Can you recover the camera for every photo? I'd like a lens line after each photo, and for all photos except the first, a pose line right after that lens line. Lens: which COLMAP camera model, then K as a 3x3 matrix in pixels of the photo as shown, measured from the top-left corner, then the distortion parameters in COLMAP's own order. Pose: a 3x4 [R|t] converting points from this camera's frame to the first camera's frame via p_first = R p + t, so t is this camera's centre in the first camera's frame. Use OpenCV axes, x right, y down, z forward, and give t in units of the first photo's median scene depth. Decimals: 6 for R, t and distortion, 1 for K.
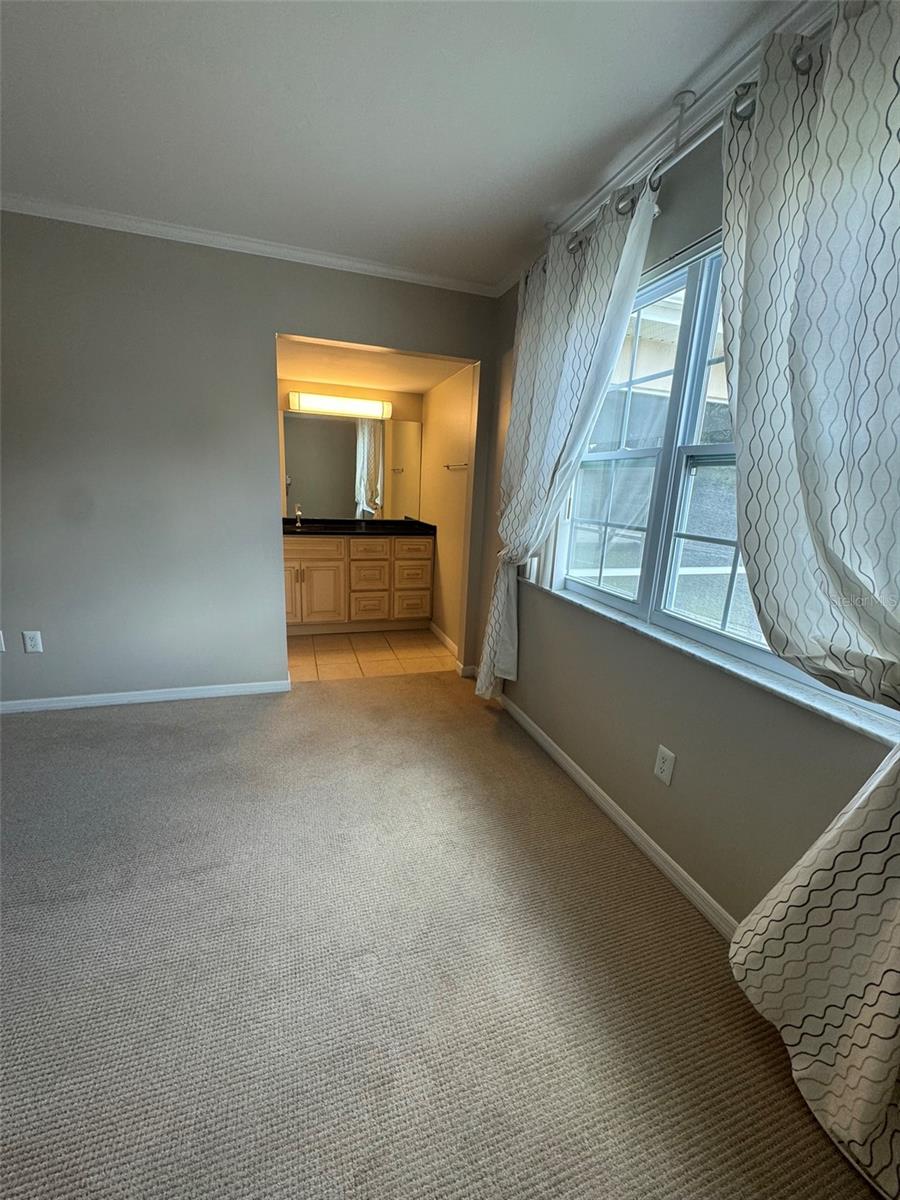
lens RADIAL K [[476.7, 0, 450.0], [0, 476.7, 600.0], [0, 0, 1]] dist [0.000023, -0.000022]
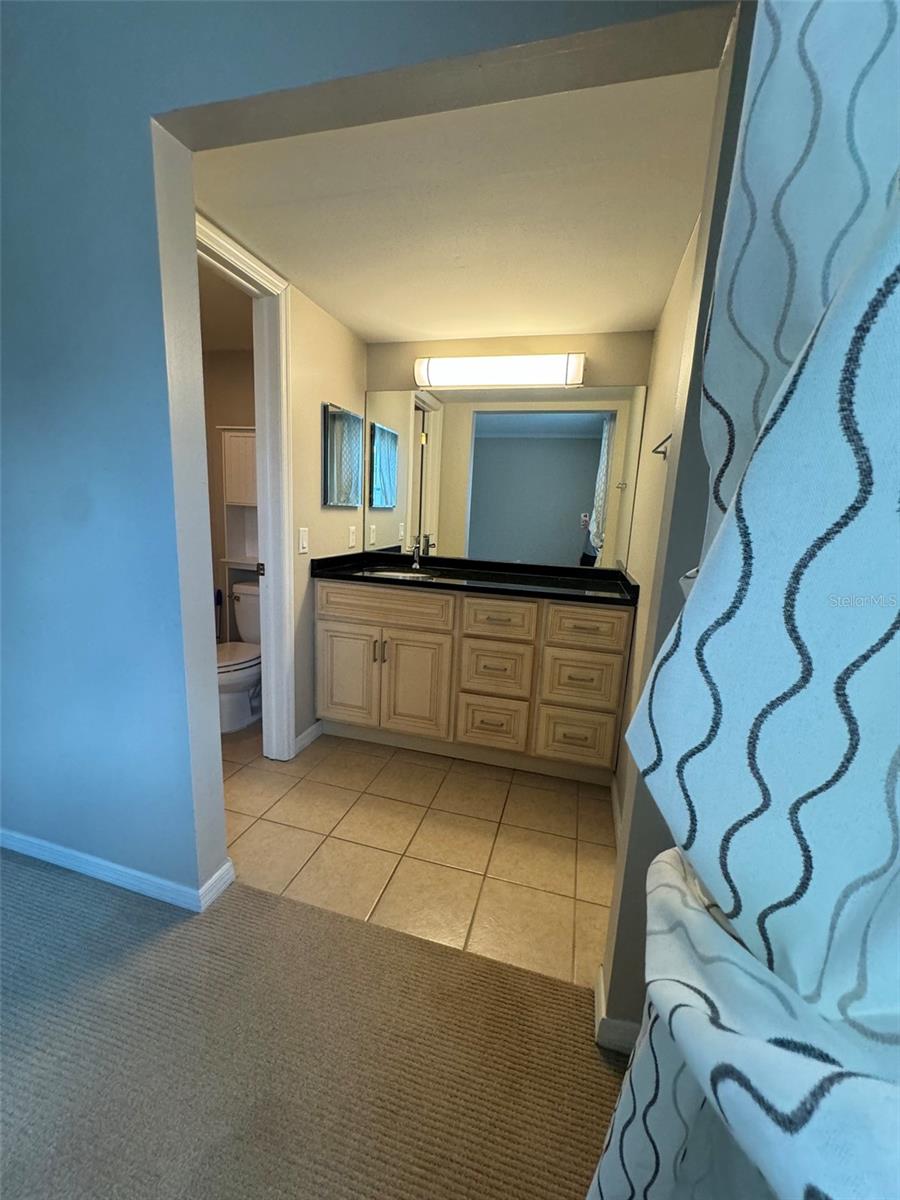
lens RADIAL K [[476.7, 0, 450.0], [0, 476.7, 600.0], [0, 0, 1]] dist [0.000023, -0.000022]
pose [[0.830390, 0.094933, -0.549036, 0.077041], [-0.140580, 0.989196, -0.041581, -0.096367], [0.539157, 0.111712, 0.834763, 0.510719]]
